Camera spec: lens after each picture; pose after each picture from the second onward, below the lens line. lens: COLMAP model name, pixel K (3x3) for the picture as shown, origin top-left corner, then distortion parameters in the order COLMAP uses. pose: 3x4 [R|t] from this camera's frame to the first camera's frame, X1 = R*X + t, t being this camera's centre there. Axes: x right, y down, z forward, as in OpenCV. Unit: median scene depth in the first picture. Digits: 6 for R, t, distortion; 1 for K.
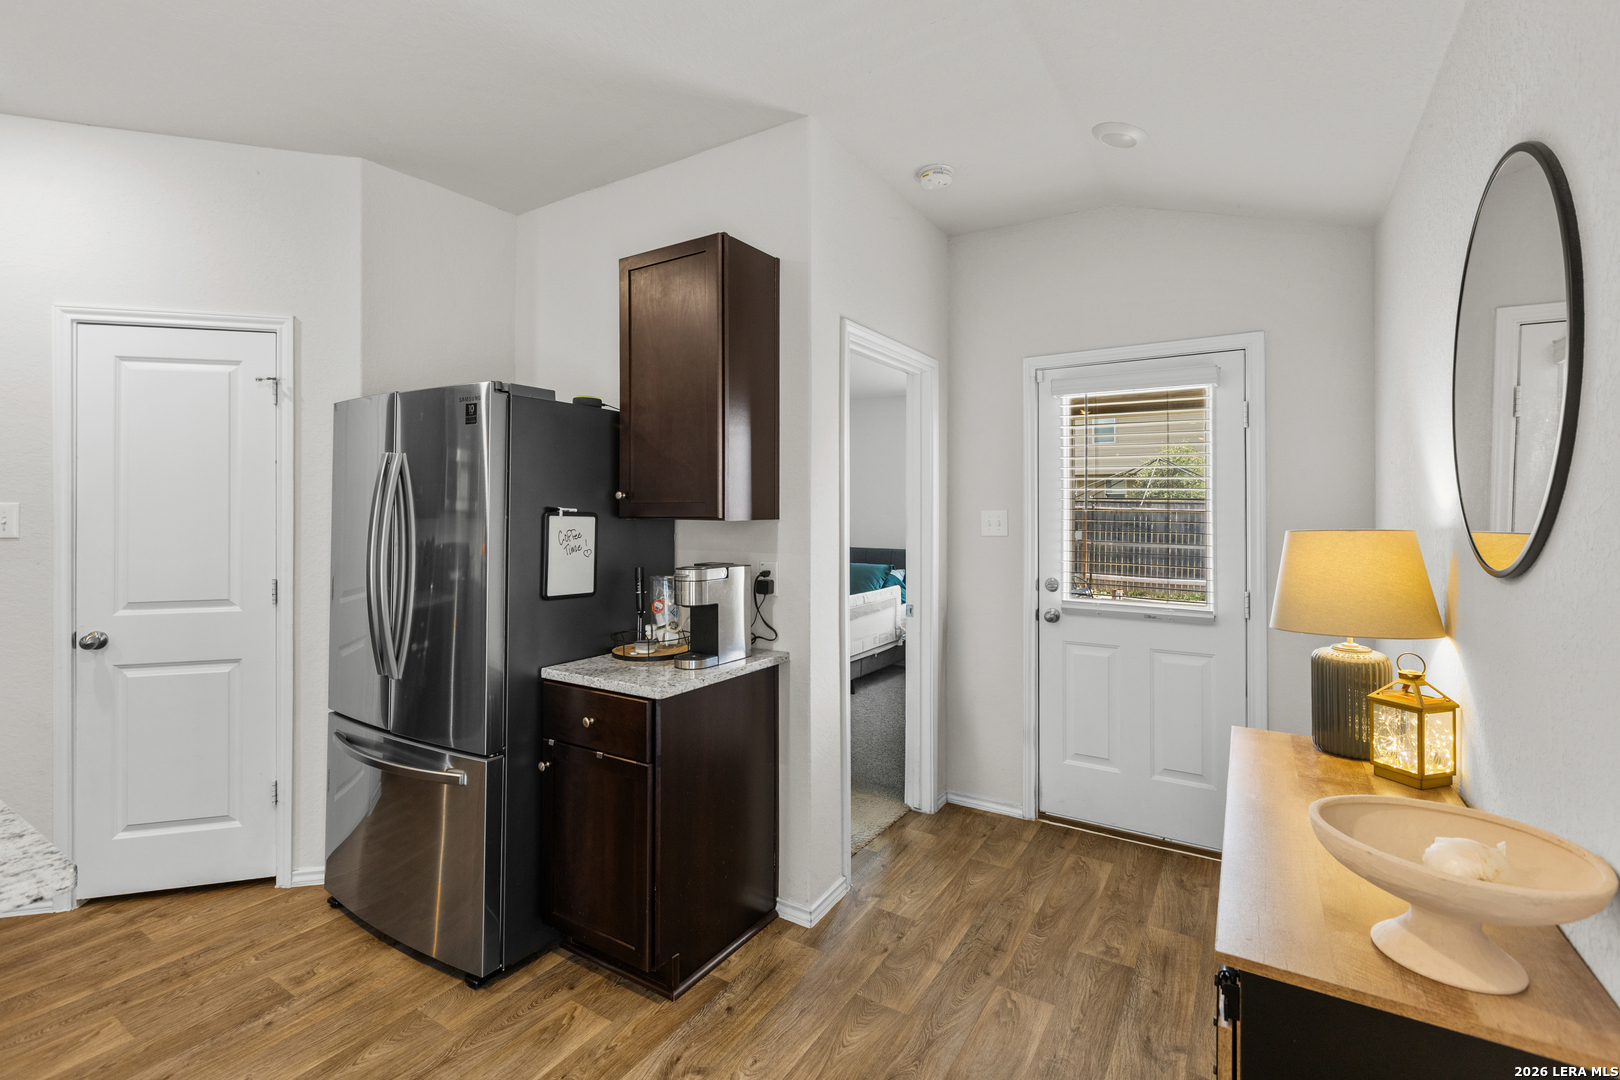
lens RADIAL K [[735.4, 0, 793.9], [0, 735.4, 504.8], [0, 0, 1]] dist [0.001580, -0.000108]
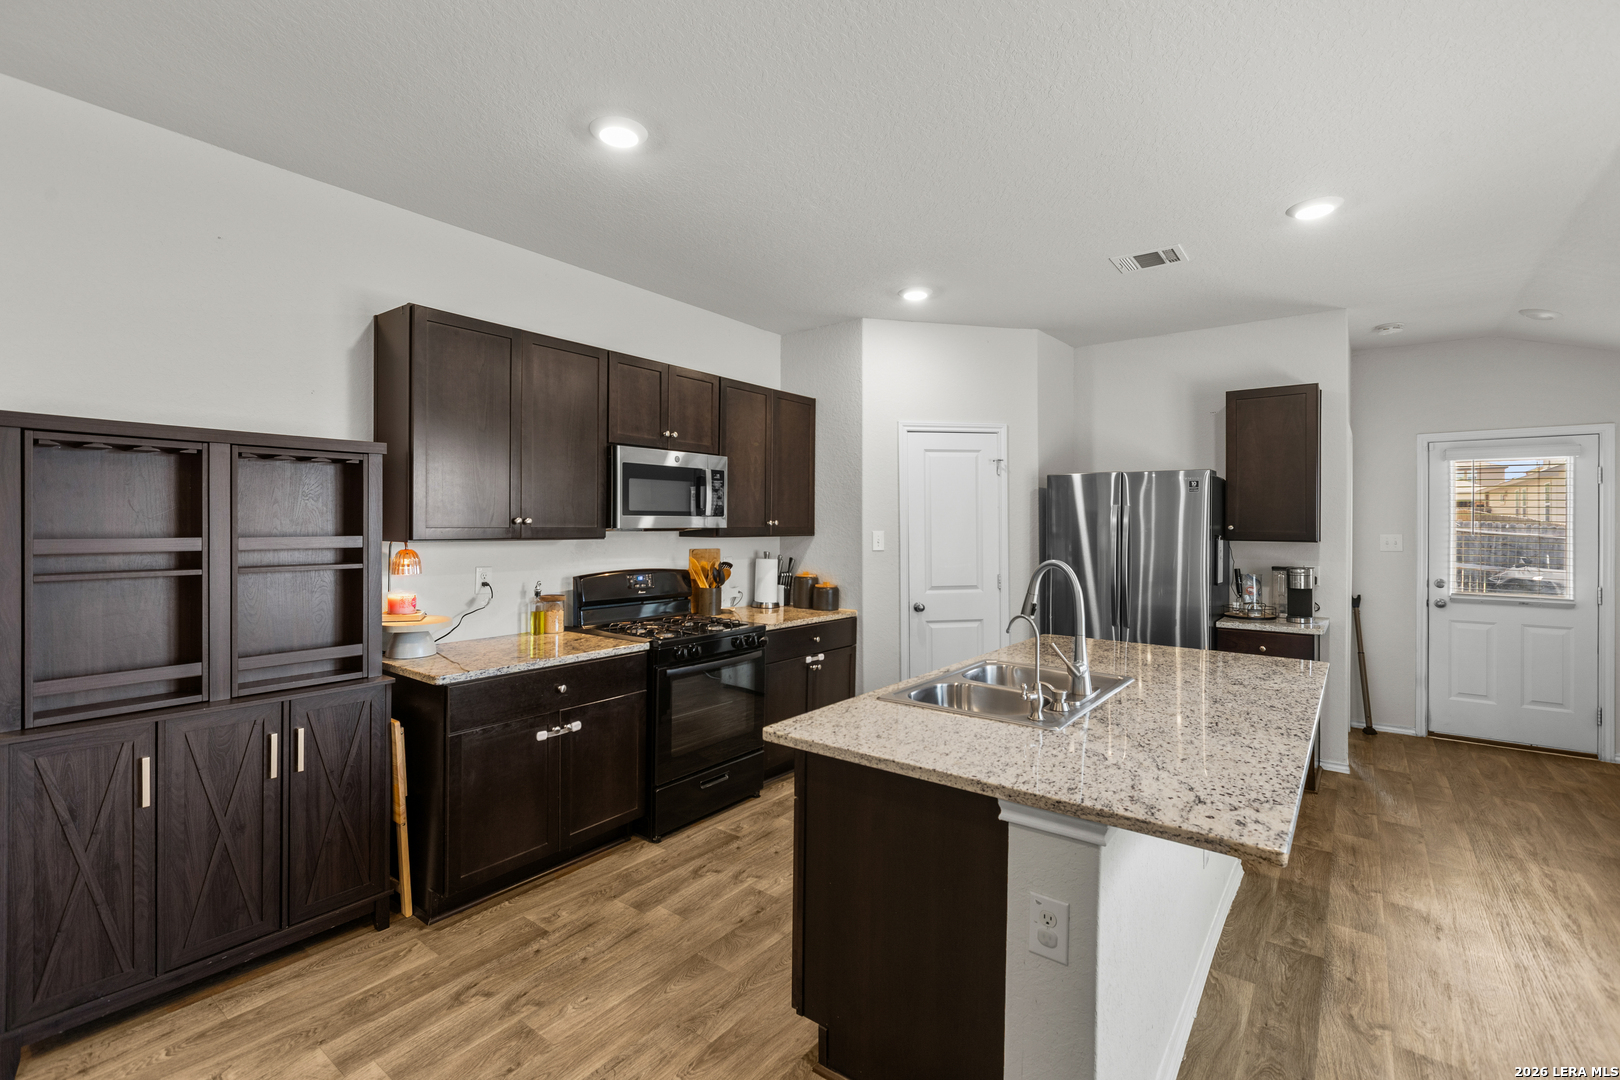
lens RADIAL K [[722.6, 0, 797.6], [0, 722.6, 522.7], [0, 0, 1]] dist [0.000048, -0.000326]
pose [[0.995727, 0.001192, -0.092342, -1.060303], [-0.000535, 0.999974, 0.007140, -0.034986], [0.092348, -0.007060, 0.995702, -0.782040]]
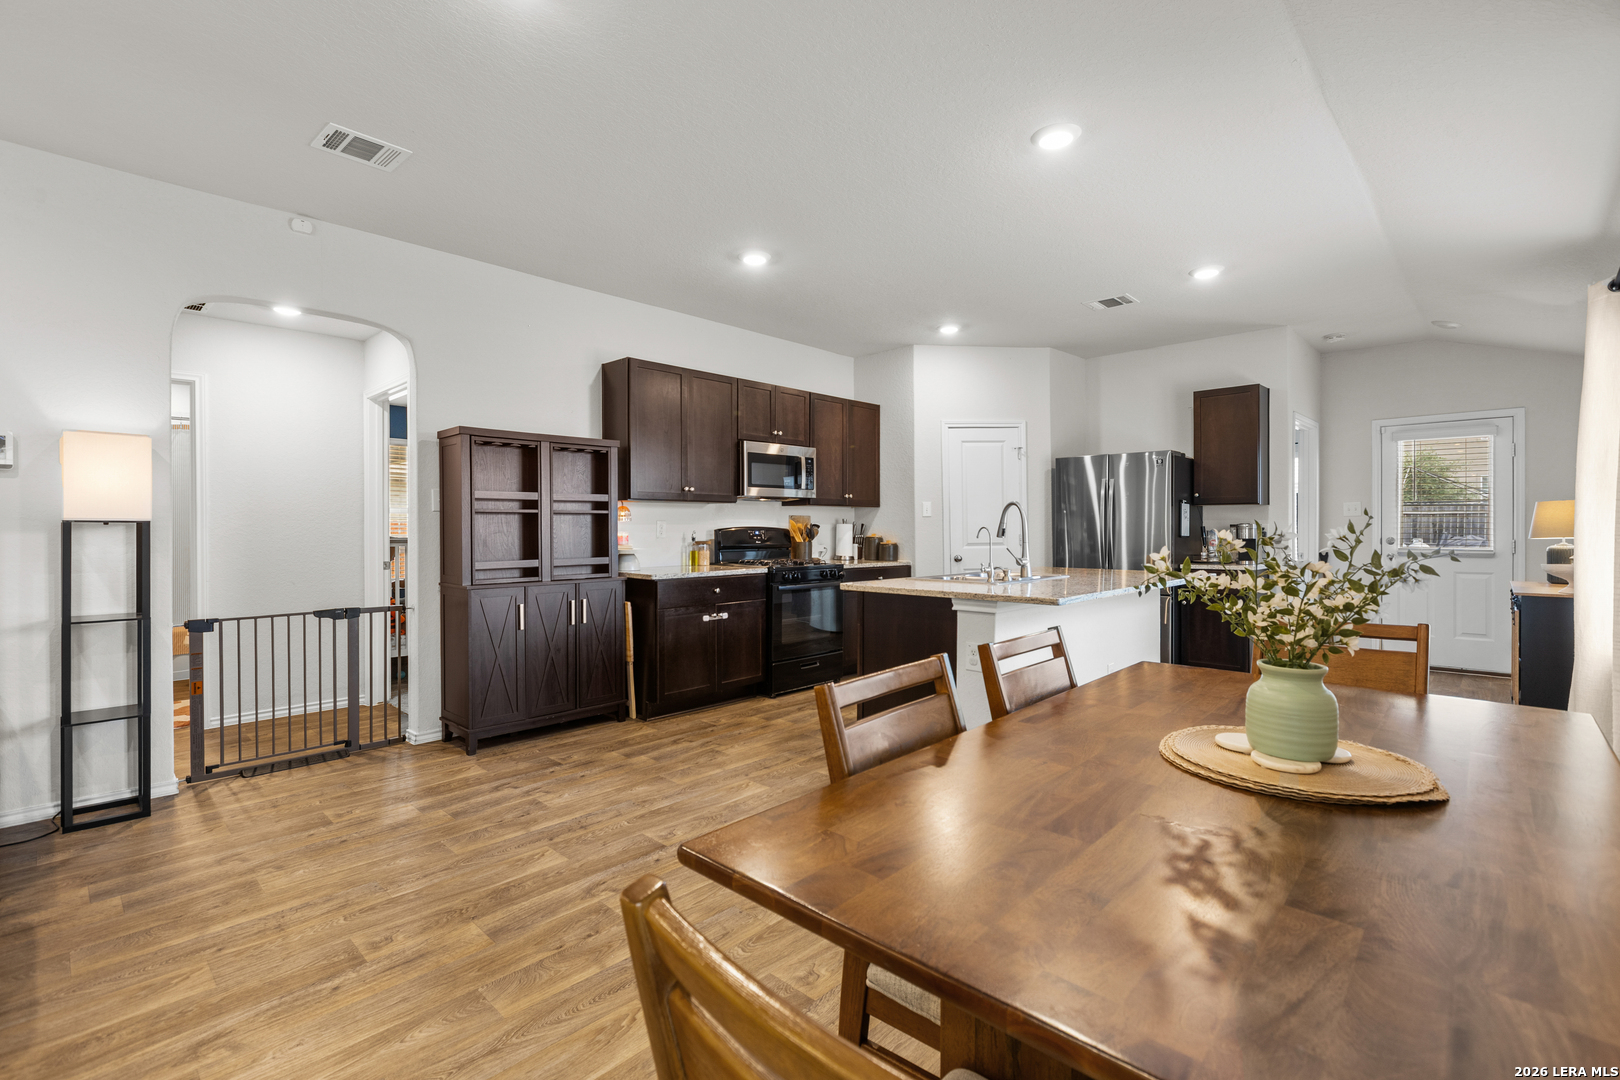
lens RADIAL K [[730.7, 0, 798.8], [0, 730.7, 529.7], [0, 0, 1]] dist [0.002325, 0.000529]
pose [[0.979558, -0.006361, -0.201062, -0.958018], [0.008812, 0.999897, 0.011295, 0.056927], [0.200970, -0.012835, 0.979513, -1.446315]]
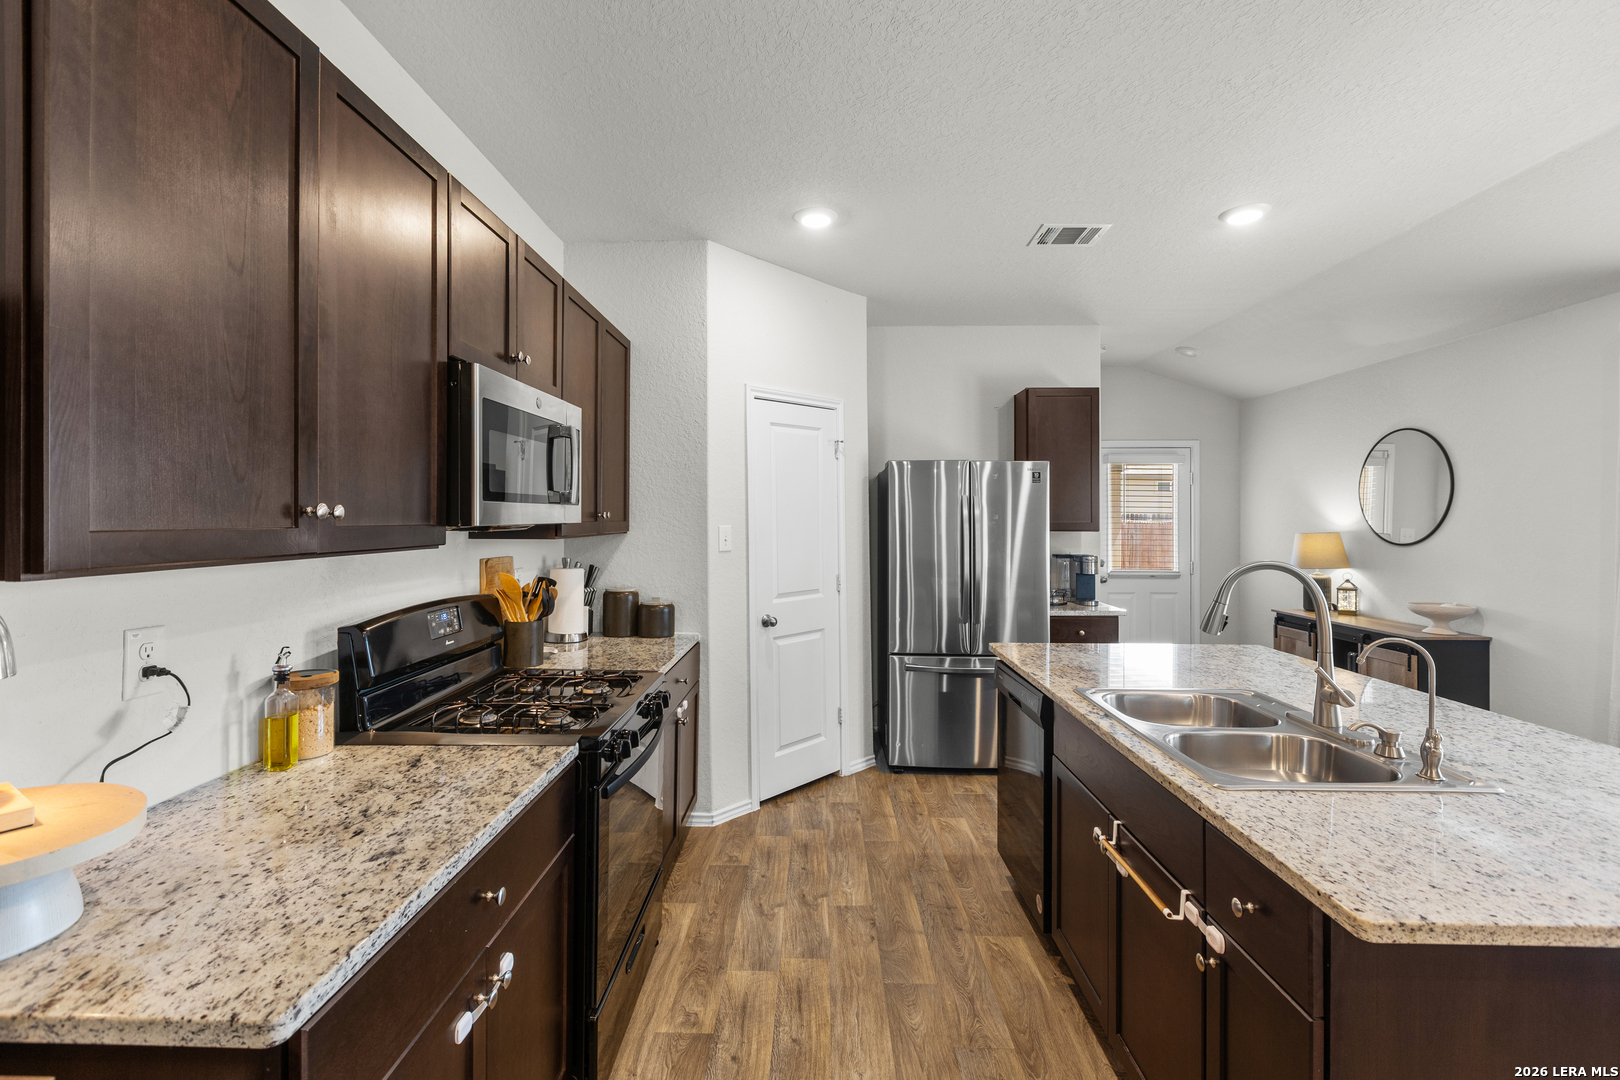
lens RADIAL K [[722.6, 0, 797.6], [0, 722.6, 522.7], [0, 0, 1]] dist [0.000048, -0.000326]
pose [[0.858992, -0.006919, 0.511943, -1.588188], [-0.001642, 0.999866, 0.016269, -0.029543], [-0.511987, -0.014816, 0.858866, -0.234363]]
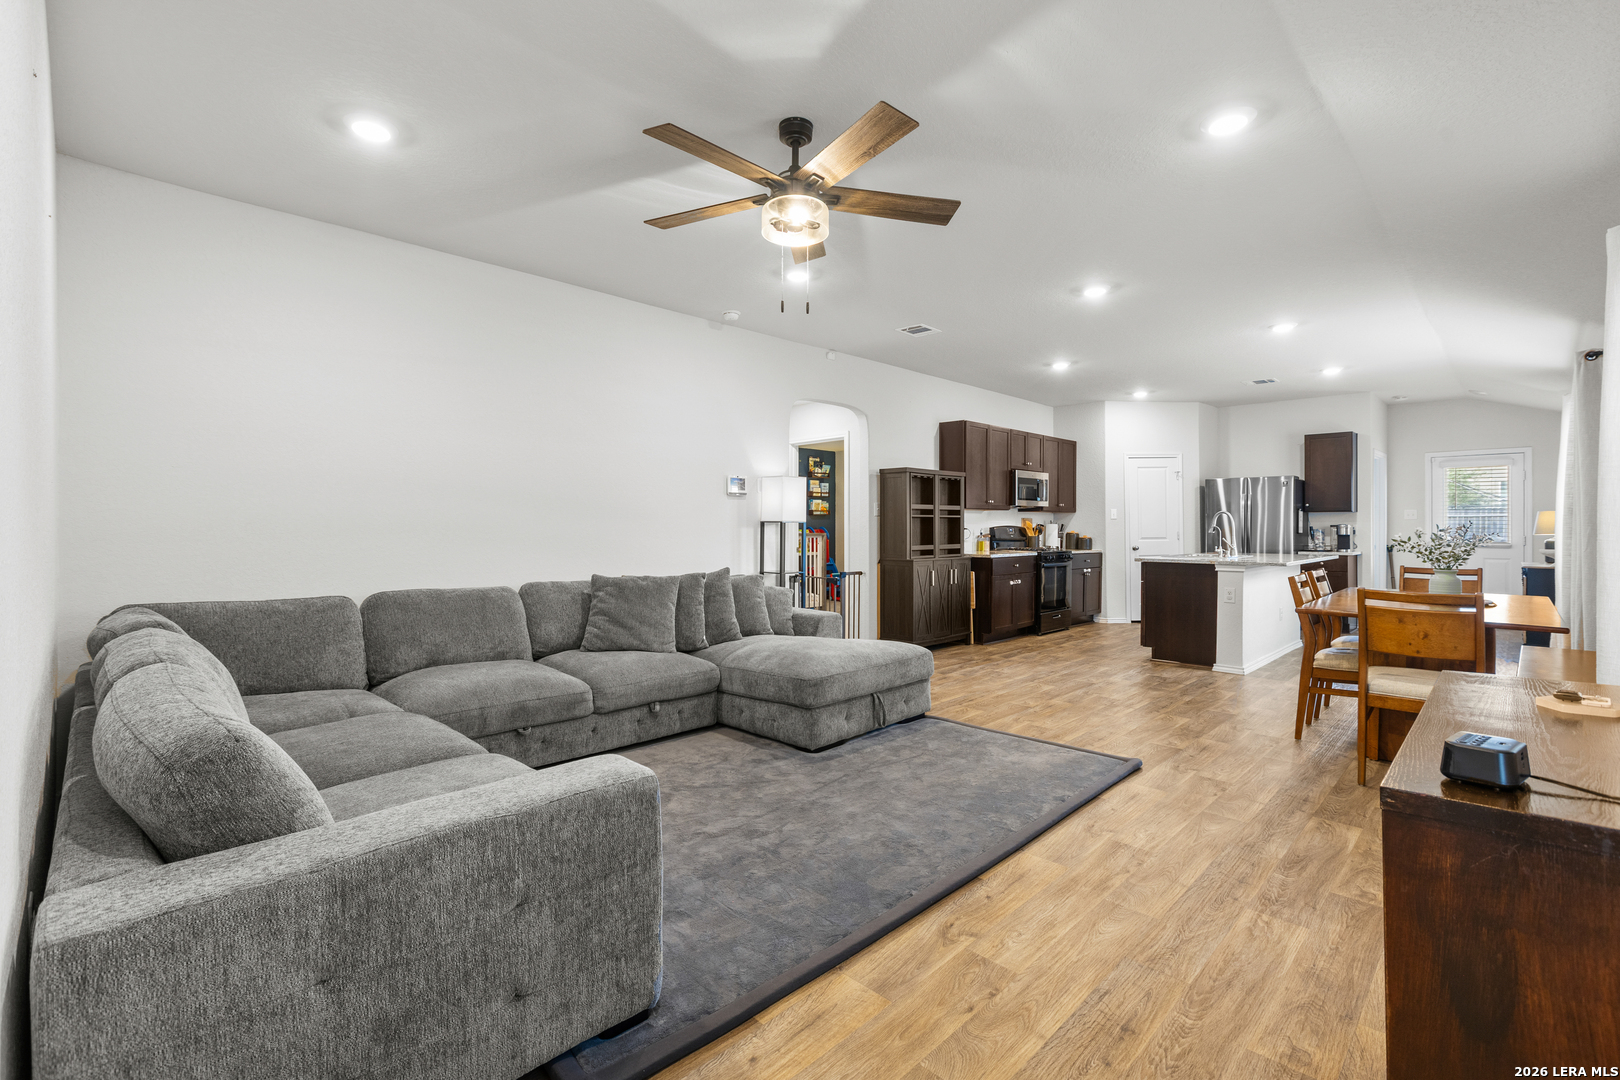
lens RADIAL K [[722.6, 0, 797.6], [0, 722.6, 522.7], [0, 0, 1]] dist [0.000048, -0.000326]
pose [[0.975245, -0.005030, -0.221071, -1.729402], [0.005703, 0.999981, 0.002403, 0.044660], [0.221055, -0.003604, 0.975255, -2.689504]]
